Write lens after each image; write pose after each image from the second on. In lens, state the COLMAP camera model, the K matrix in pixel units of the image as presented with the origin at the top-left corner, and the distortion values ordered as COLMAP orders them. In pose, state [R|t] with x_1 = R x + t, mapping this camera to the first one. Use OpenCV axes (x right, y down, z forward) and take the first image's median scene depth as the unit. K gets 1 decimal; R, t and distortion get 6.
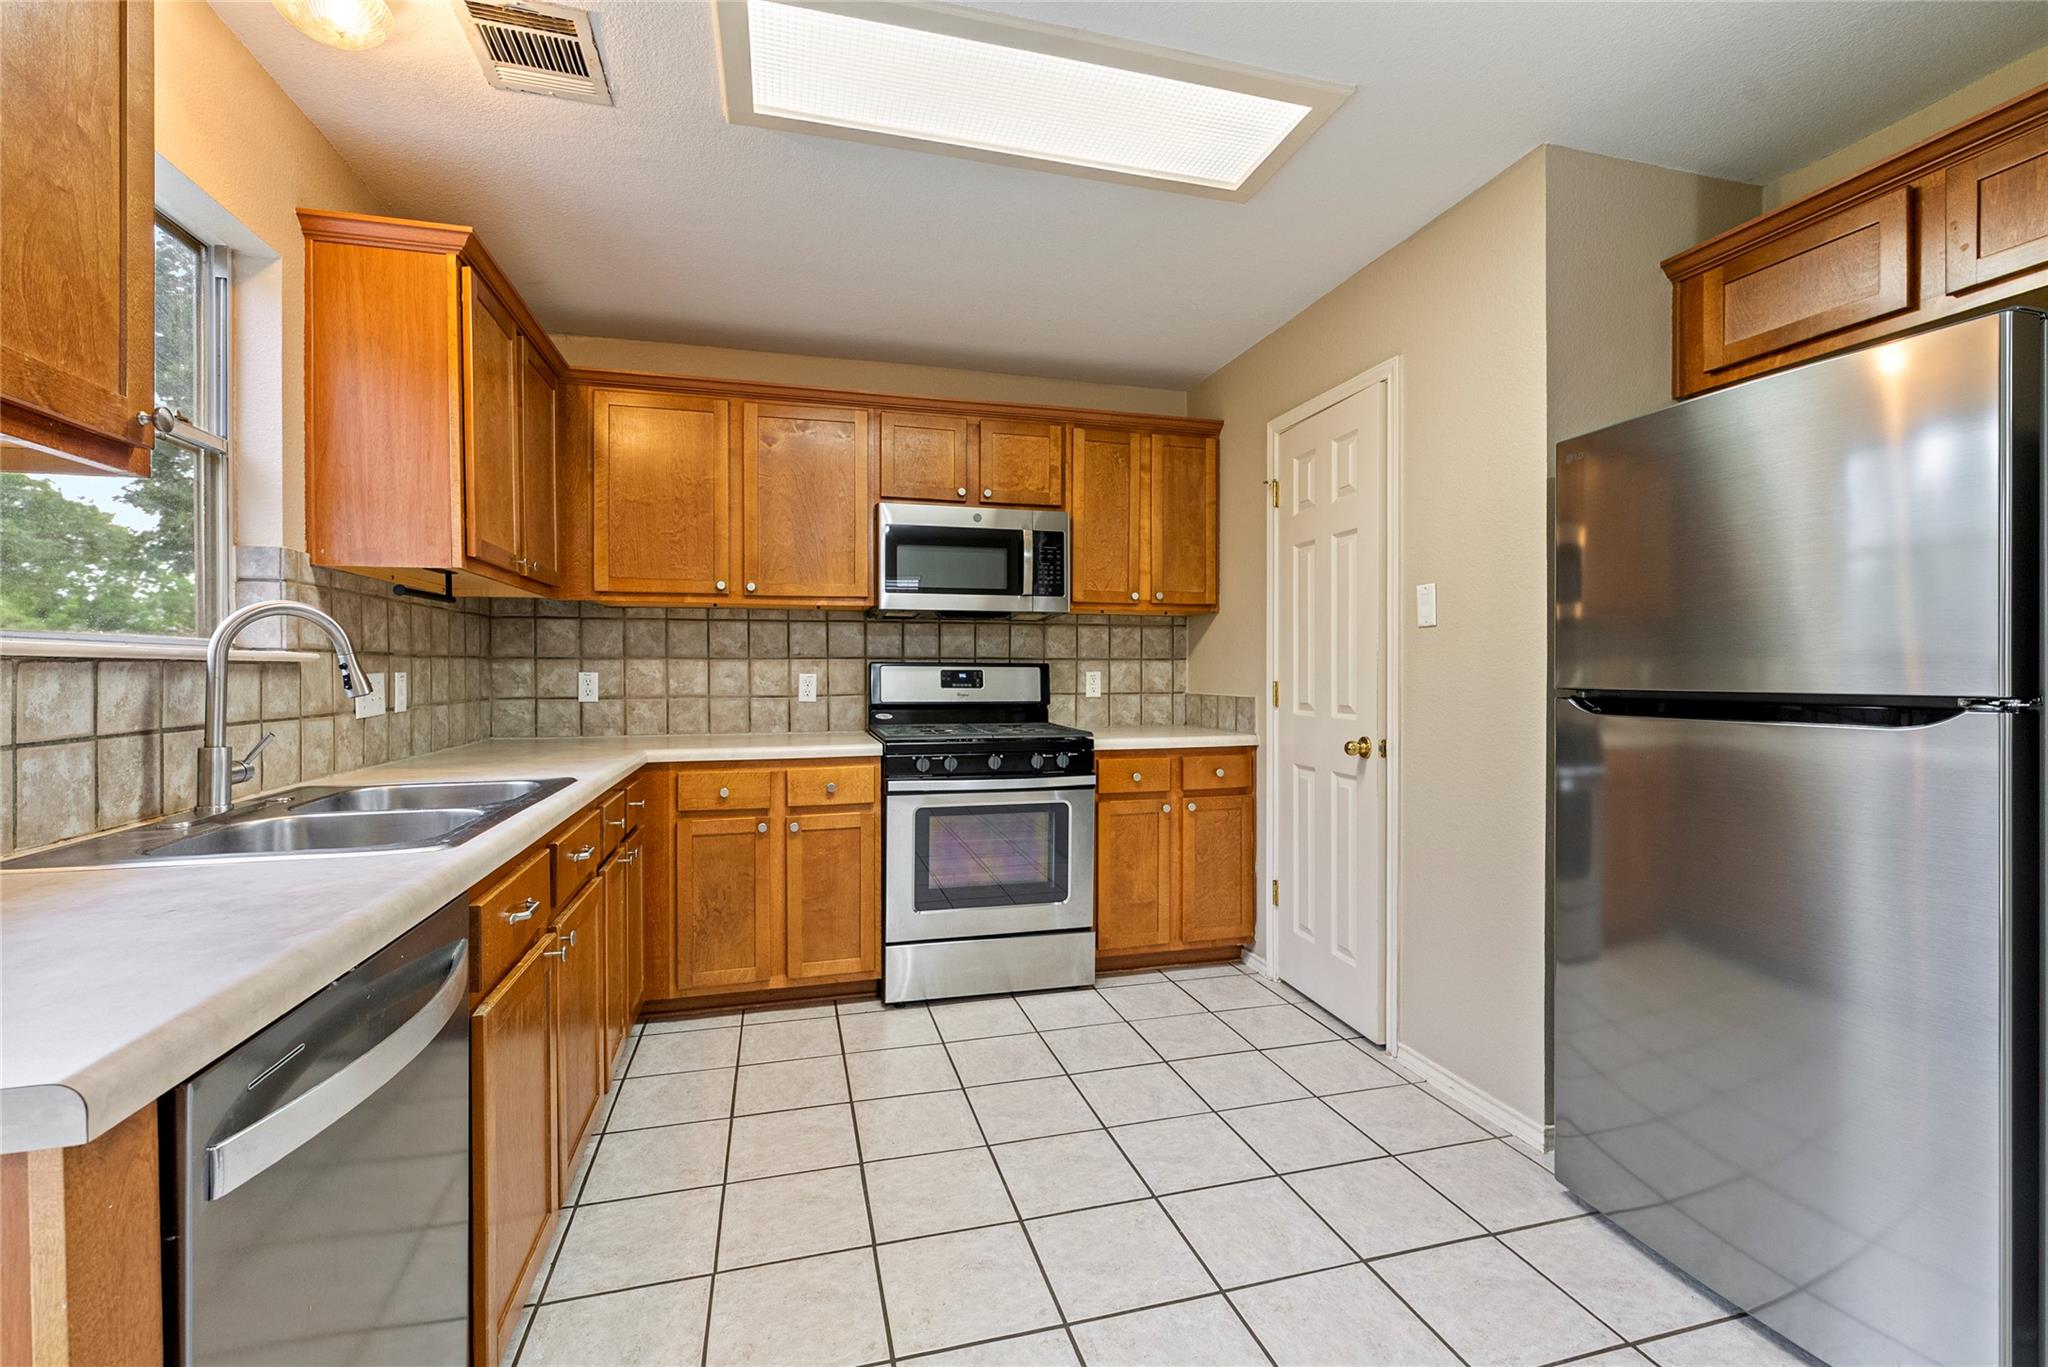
lens RADIAL K [[871.8, 0, 1021.1], [0, 871.8, 671.0], [0, 0, 1]] dist [-0.000047, -0.000066]
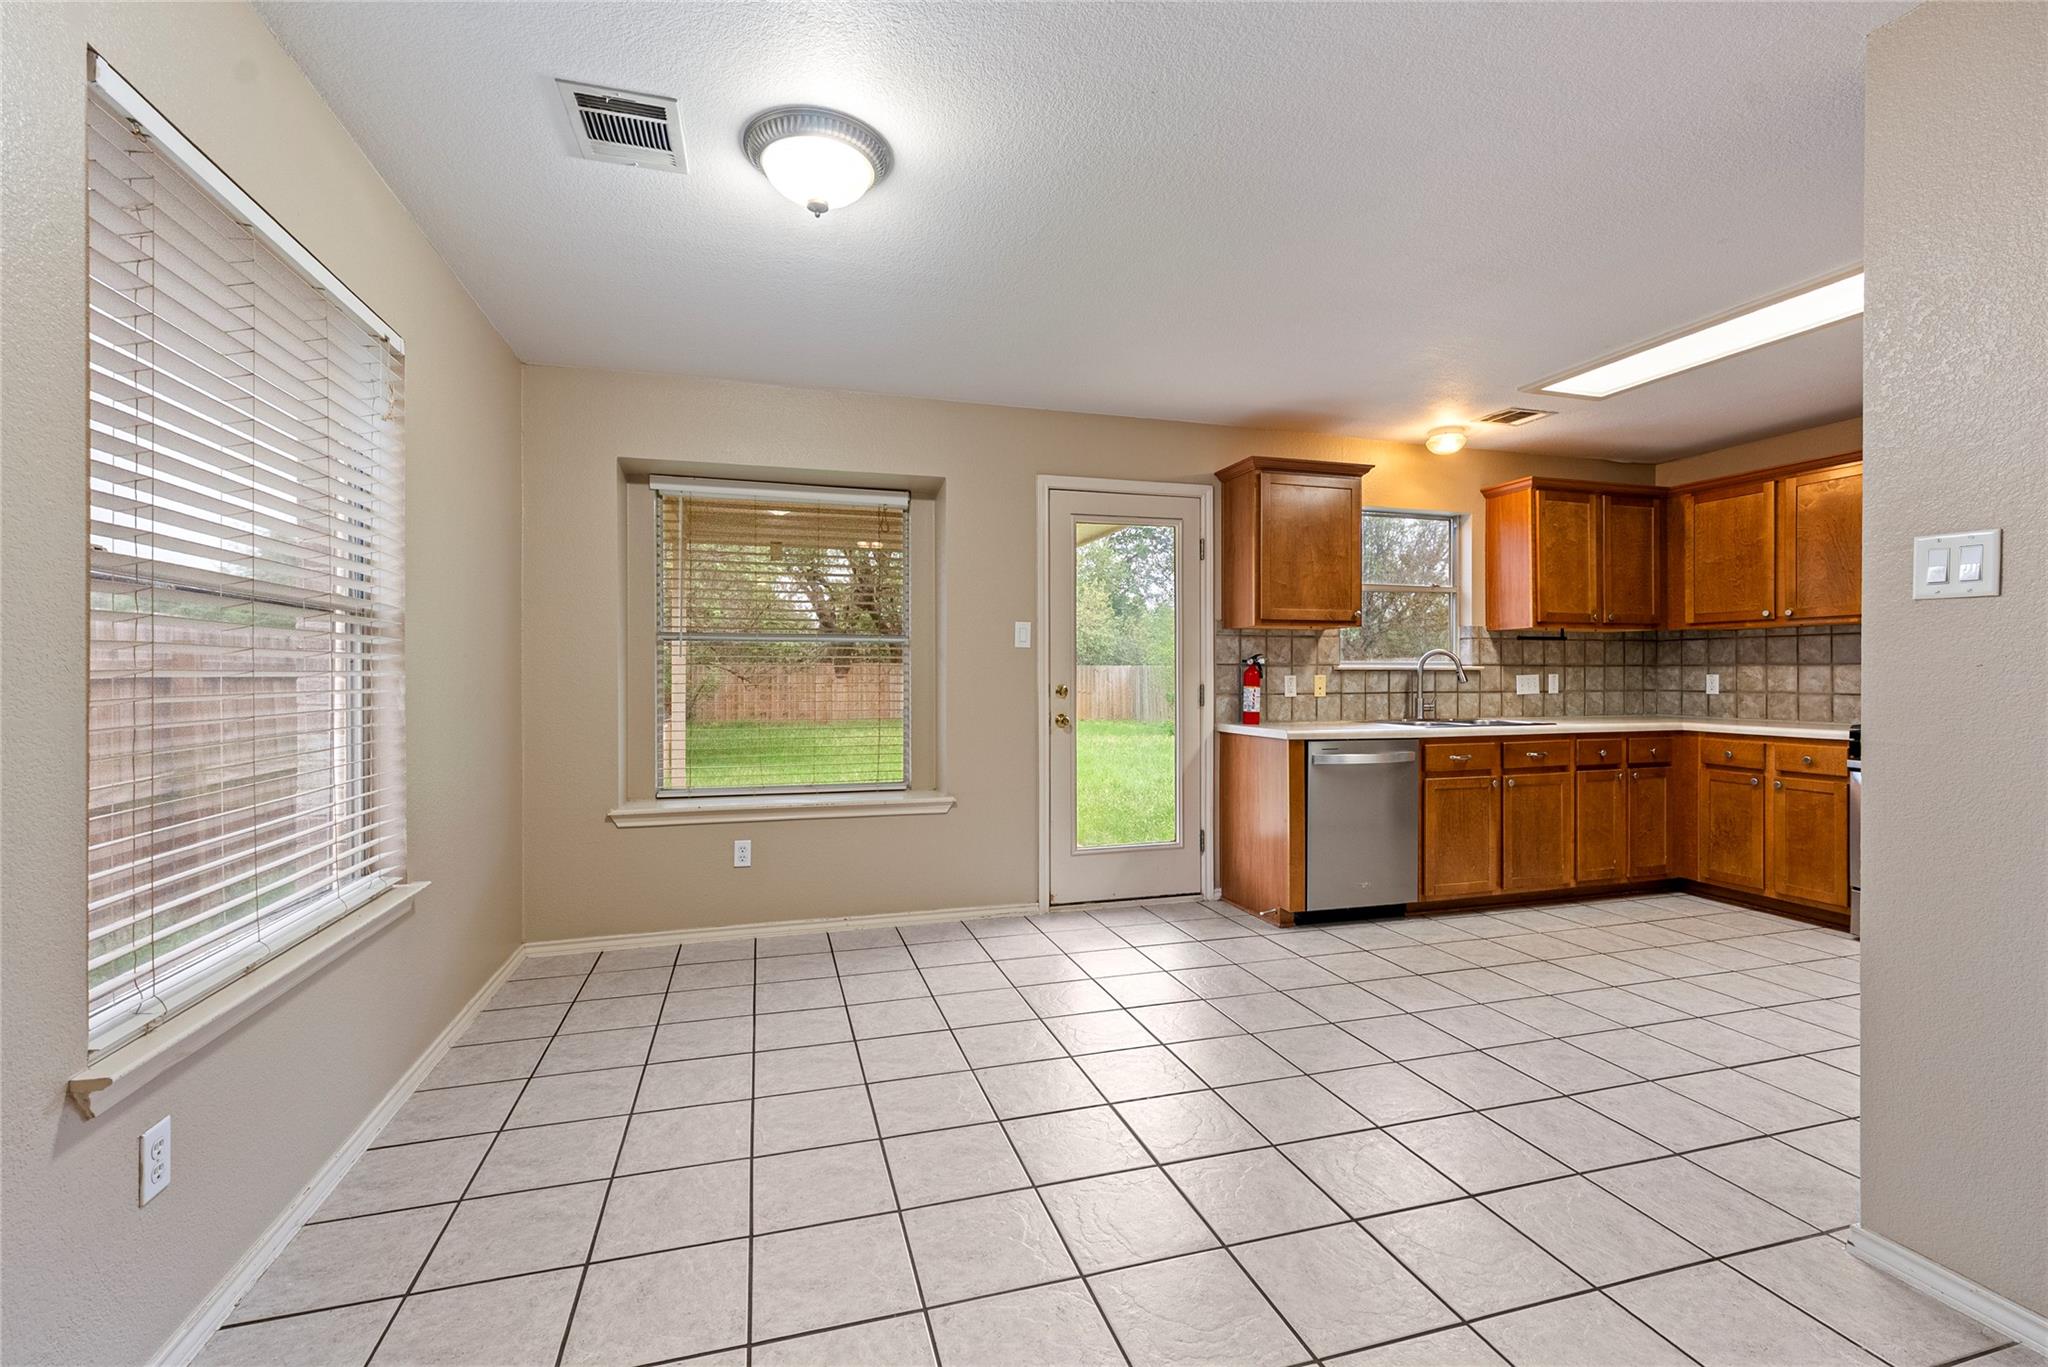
lens RADIAL K [[871.8, 0, 1021.1], [0, 871.8, 671.0], [0, 0, 1]] dist [-0.000047, -0.000066]
pose [[0.018093, -0.000796, -0.999836, 1.003297], [-0.000227, 1.000000, -0.000800, -0.003370], [0.999836, 0.000242, 0.018093, -0.223006]]
